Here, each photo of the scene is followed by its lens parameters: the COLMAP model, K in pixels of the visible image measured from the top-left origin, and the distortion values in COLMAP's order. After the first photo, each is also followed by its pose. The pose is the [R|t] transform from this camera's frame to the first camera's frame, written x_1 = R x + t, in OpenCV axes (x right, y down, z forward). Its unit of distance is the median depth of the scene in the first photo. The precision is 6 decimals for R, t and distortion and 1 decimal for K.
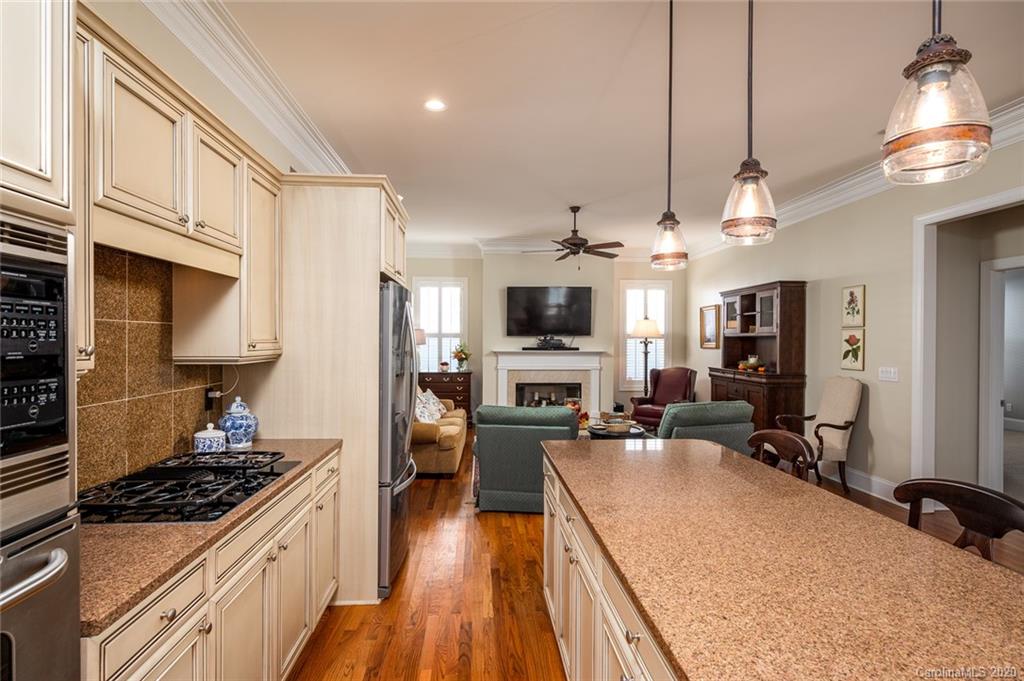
lens RADIAL K [[510.8, 0, 510.4], [0, 510.8, 341.9], [0, 0, 1]] dist [-0.006156, -0.000941]
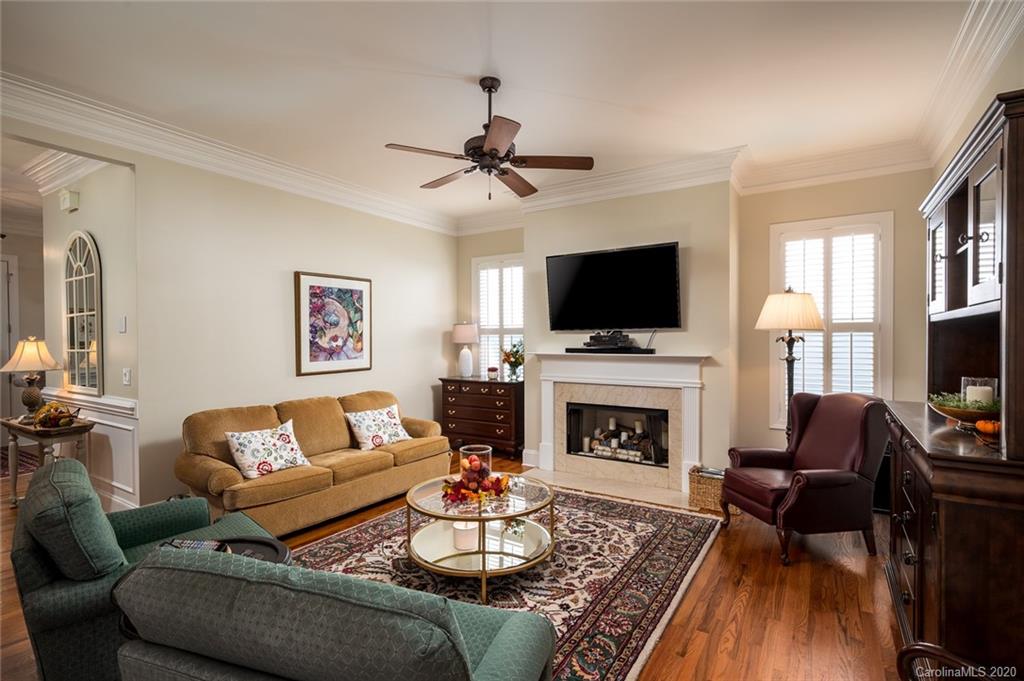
lens RADIAL K [[492.3, 0, 514.4], [0, 492.3, 343.6], [0, 0, 1]] dist [0.000173, 0.000282]
pose [[0.816069, -0.000714, -0.577953, 0.321512], [0.005775, 0.999959, 0.006919, 0.000119], [0.577925, -0.008984, 0.816040, 0.444188]]
